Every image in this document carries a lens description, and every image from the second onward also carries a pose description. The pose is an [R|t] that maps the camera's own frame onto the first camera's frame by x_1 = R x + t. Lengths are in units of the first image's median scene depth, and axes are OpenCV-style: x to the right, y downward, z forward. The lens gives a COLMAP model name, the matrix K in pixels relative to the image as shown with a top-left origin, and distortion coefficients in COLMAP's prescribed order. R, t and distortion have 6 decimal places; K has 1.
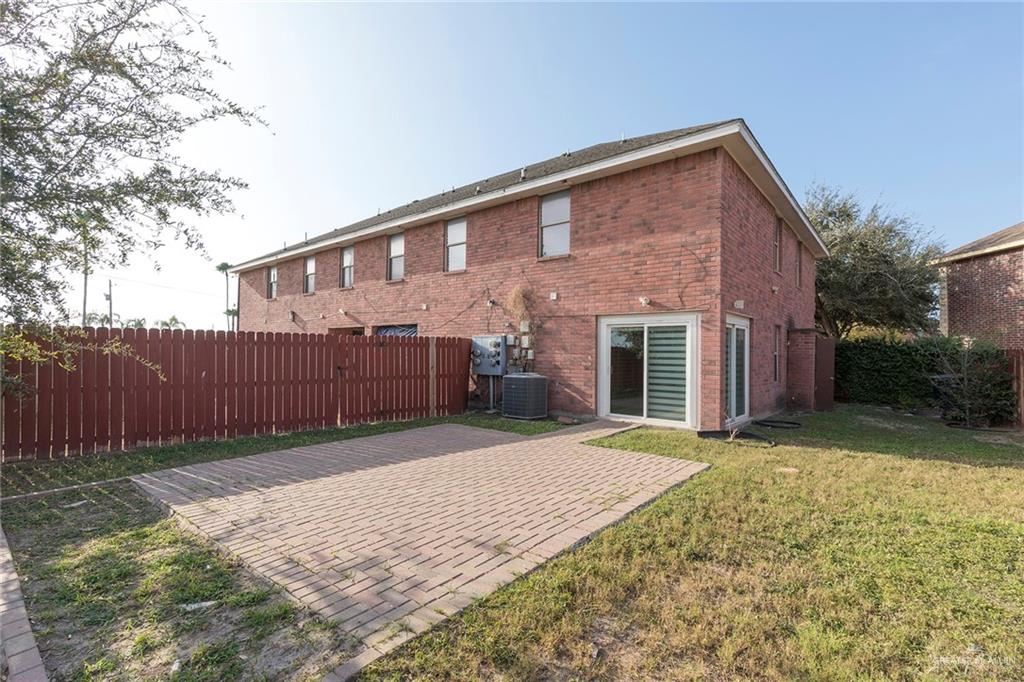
lens RADIAL K [[460.6, 0, 514.9], [0, 460.6, 345.0], [0, 0, 1]] dist [0.003953, 0.000128]
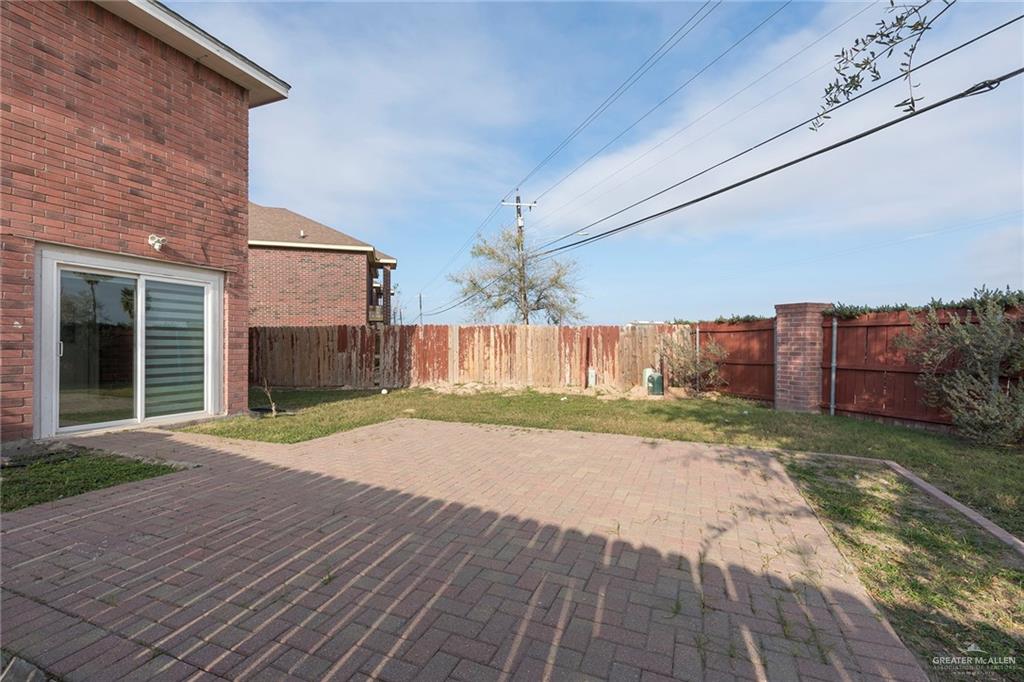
lens RADIAL K [[460.6, 0, 514.7], [0, 460.6, 345.9], [0, 0, 1]] dist [0.003953, 0.000128]
pose [[-0.298266, -0.012028, 0.954407, -0.530119], [-0.023028, 0.999720, 0.005402, 0.040773], [-0.954205, -0.020367, -0.298459, 0.730670]]
